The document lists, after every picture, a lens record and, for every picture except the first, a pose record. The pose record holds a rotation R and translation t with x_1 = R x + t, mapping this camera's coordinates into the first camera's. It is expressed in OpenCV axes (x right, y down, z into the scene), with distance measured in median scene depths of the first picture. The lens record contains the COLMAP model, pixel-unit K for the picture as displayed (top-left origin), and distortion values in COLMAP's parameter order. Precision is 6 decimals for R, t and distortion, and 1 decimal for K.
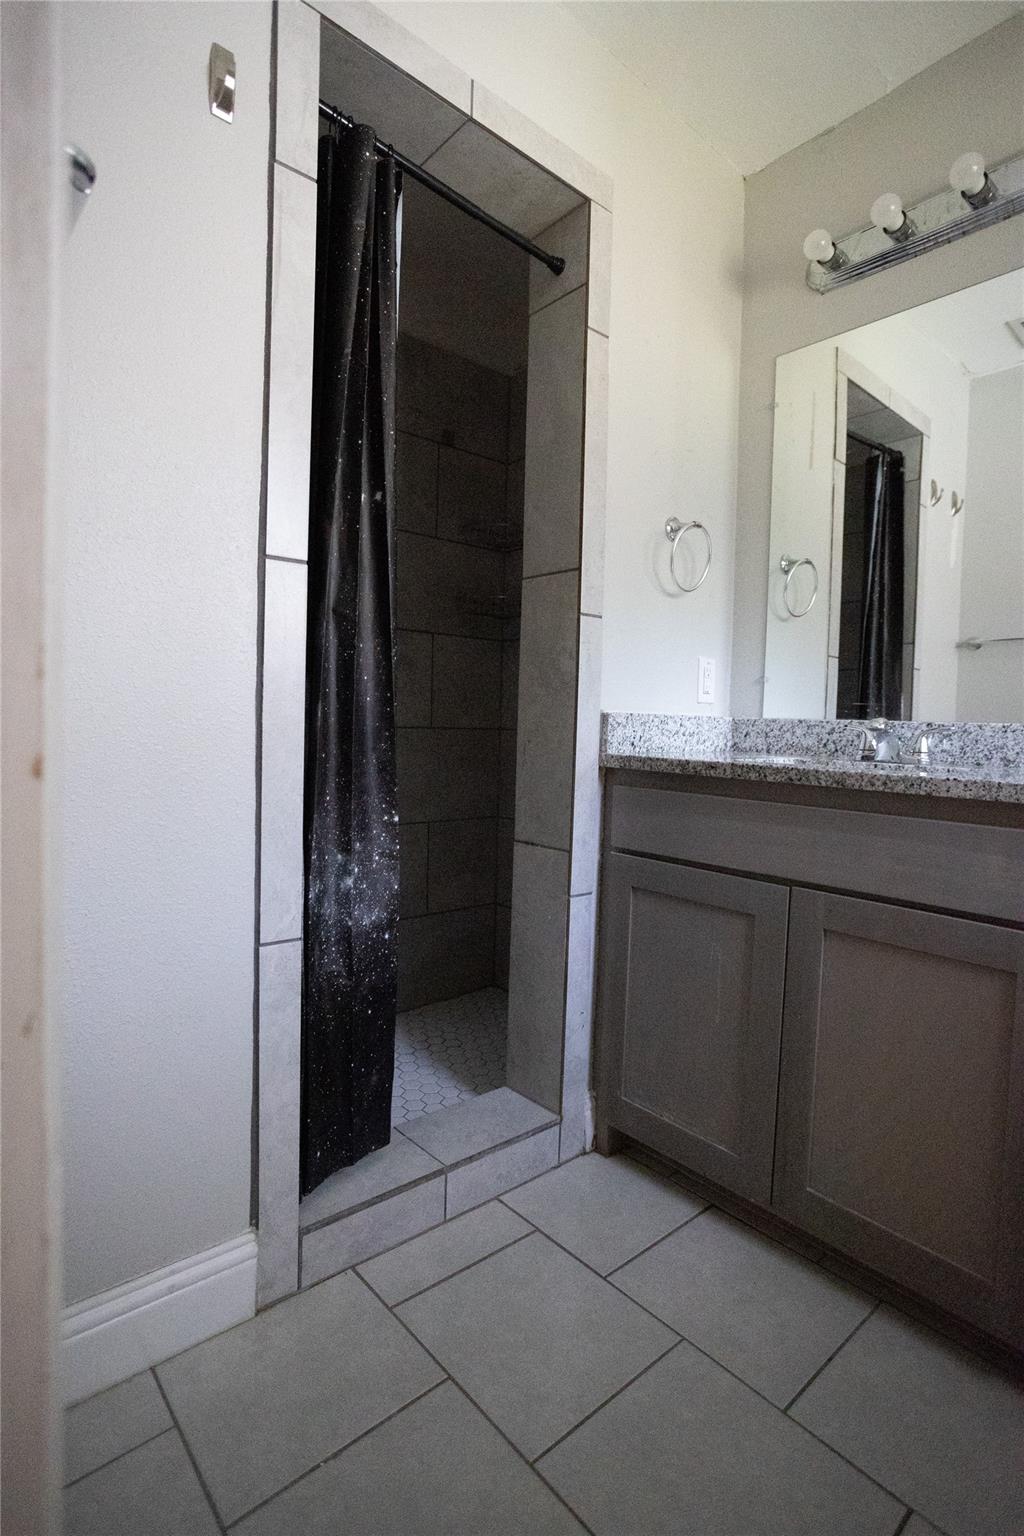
lens RADIAL K [[755.5, 0, 495.9], [0, 755.5, 752.2], [0, 0, 1]] dist [-0.048802, 0.021870]
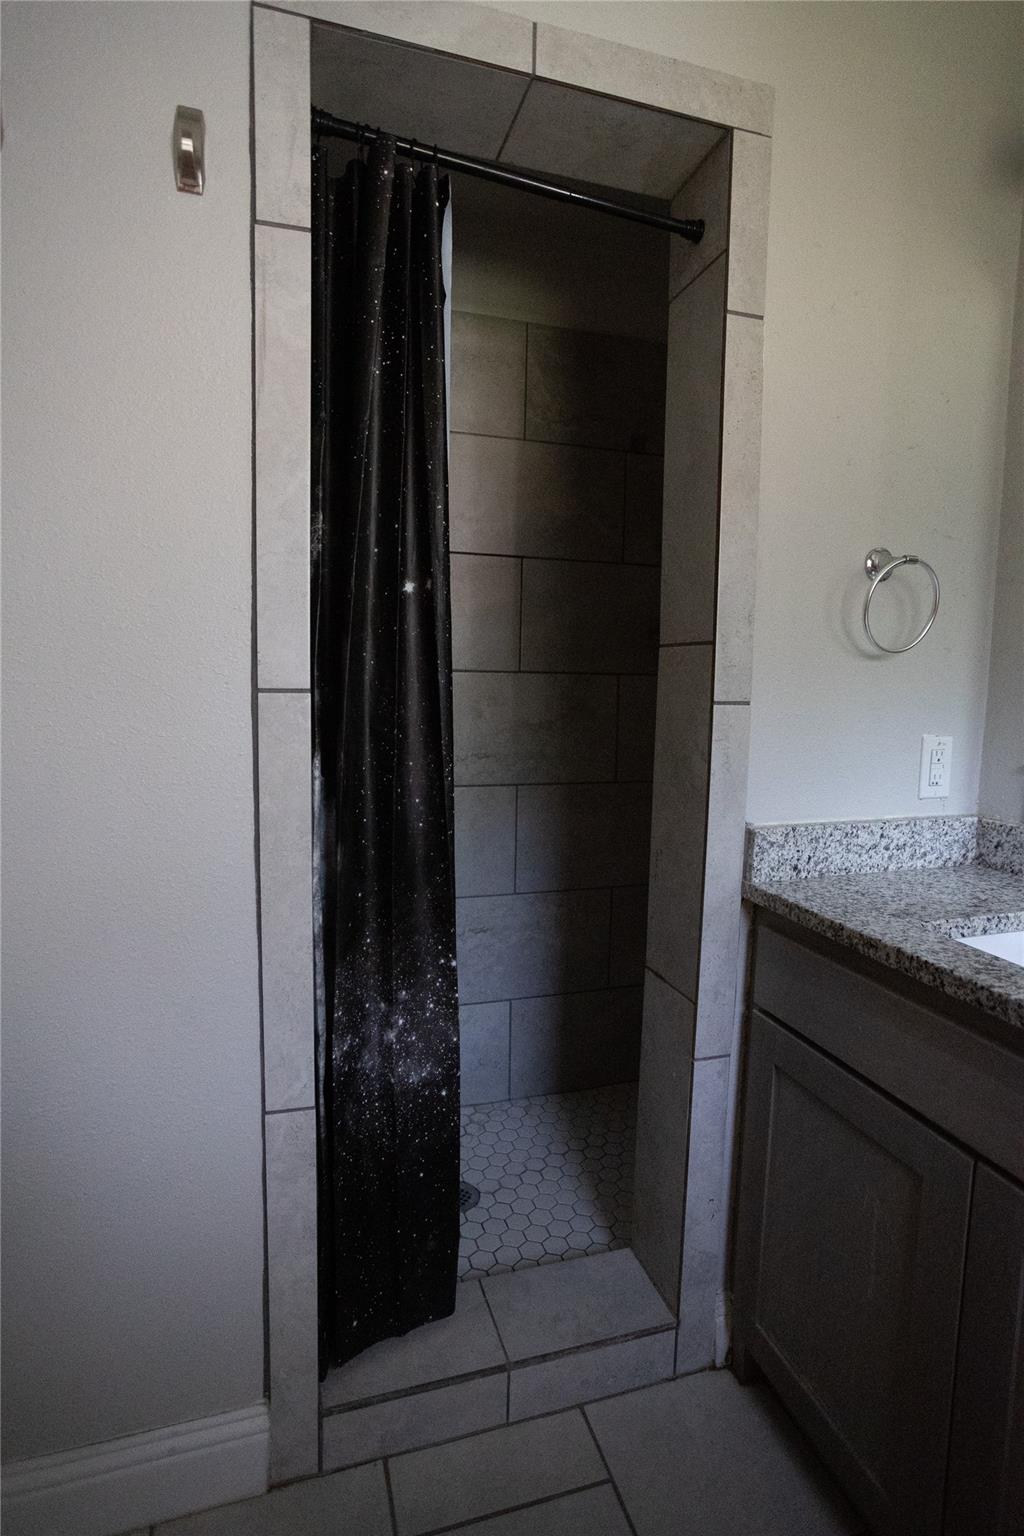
lens RADIAL K [[755.5, 0, 501.4], [0, 755.5, 749.3], [0, 0, 1]] dist [-0.048802, 0.021870]
pose [[0.916098, 0.026999, -0.400044, 0.220640], [-0.008890, 0.998853, 0.047052, -0.169948], [0.400856, -0.039548, 0.915287, 0.222075]]
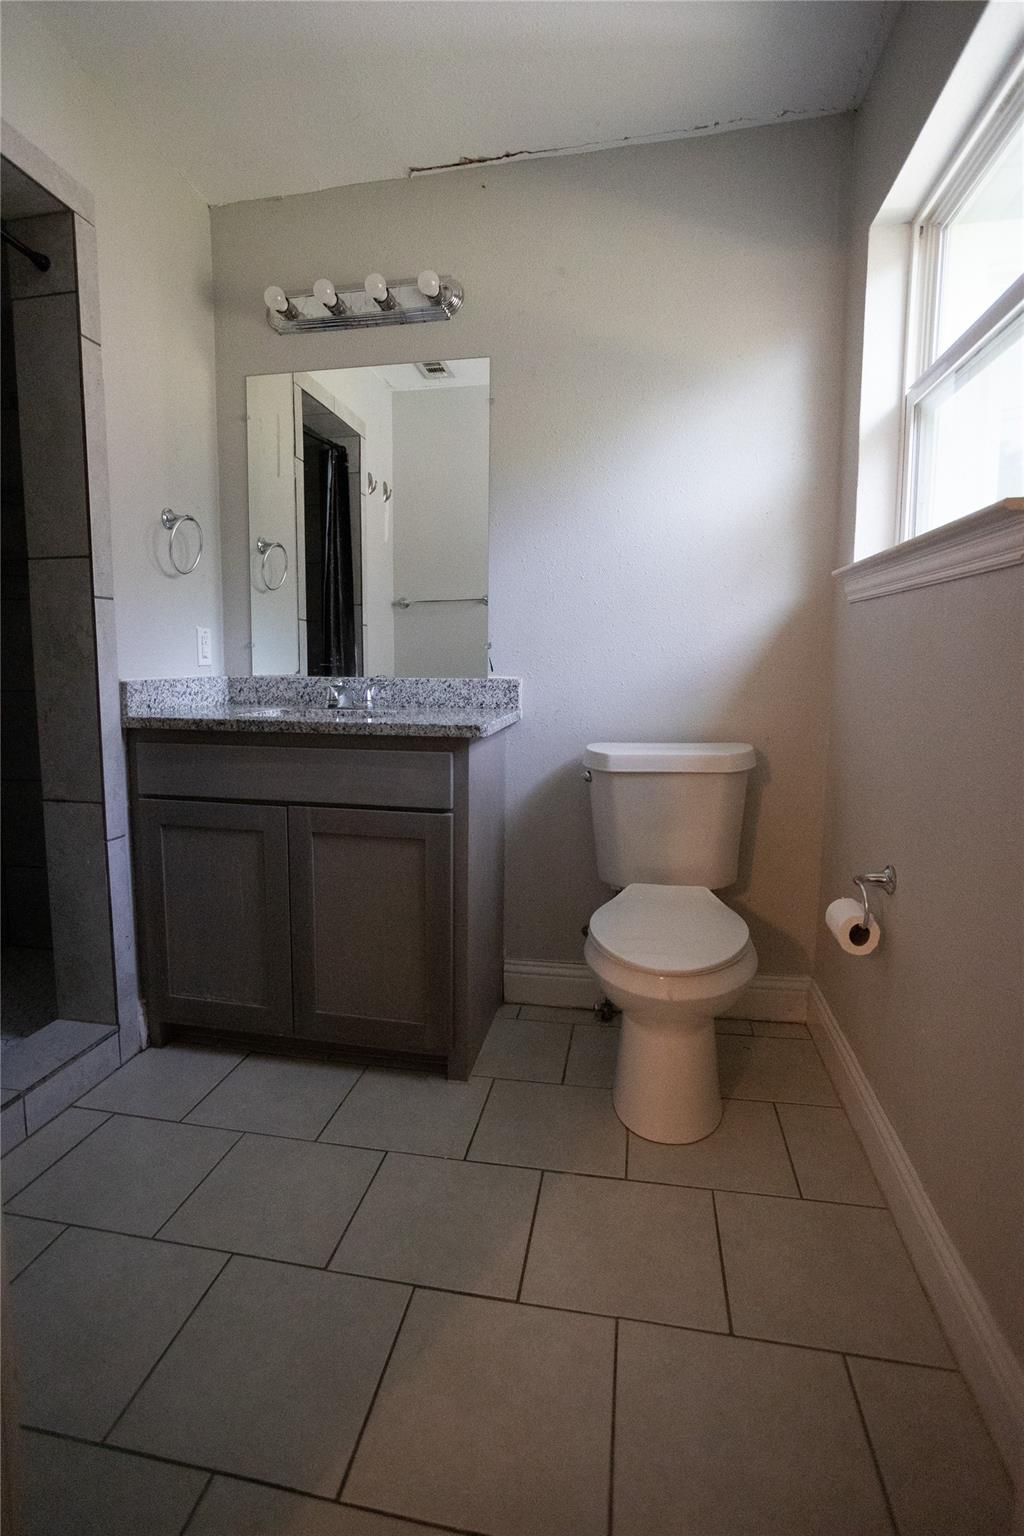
lens RADIAL K [[755.5, 0, 482.9], [0, 755.5, 749.5], [0, 0, 1]] dist [-0.048802, 0.021870]
pose [[0.791892, -0.098808, 0.602615, -0.124900], [0.044097, 0.993499, 0.104952, -0.046186], [-0.609067, -0.056537, 0.791101, -0.265218]]
